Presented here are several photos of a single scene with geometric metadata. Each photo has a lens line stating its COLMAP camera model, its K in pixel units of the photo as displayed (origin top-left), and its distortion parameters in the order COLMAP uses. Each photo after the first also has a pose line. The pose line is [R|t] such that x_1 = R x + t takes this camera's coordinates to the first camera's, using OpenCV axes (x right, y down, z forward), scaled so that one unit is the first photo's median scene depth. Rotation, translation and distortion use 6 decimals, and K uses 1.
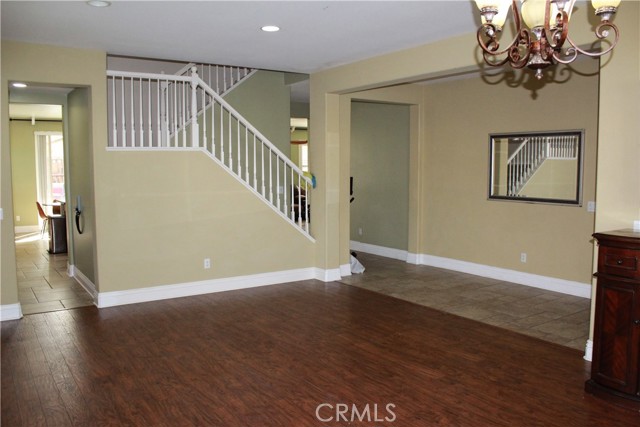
lens RADIAL K [[527.2, 0, 318.1], [0, 527.2, 213.7], [0, 0, 1]] dist [-0.191506, 0.198393]
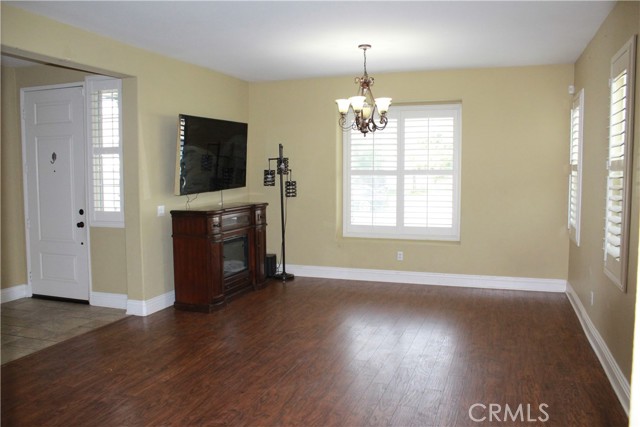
lens RADIAL K [[527.2, 0, 318.1], [0, 527.2, 213.7], [0, 0, 1]] dist [-0.191506, 0.198393]
pose [[-0.591759, -0.059760, 0.803897, -0.793354], [0.077453, 0.988420, 0.130491, -0.116340], [-0.802385, 0.139483, -0.580278, 1.351909]]
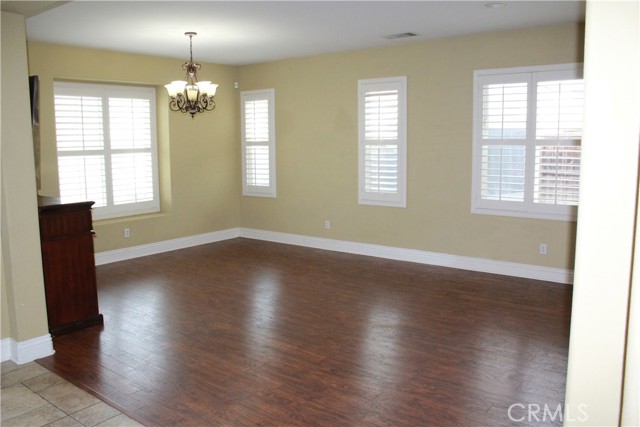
lens RADIAL K [[527.2, 0, 318.1], [0, 527.2, 213.7], [0, 0, 1]] dist [-0.191506, 0.198393]
pose [[-0.952962, 0.056859, -0.297709, 0.314809], [-0.010273, 0.975622, 0.219217, -0.183843], [0.302916, 0.211964, -0.929147, 1.948603]]
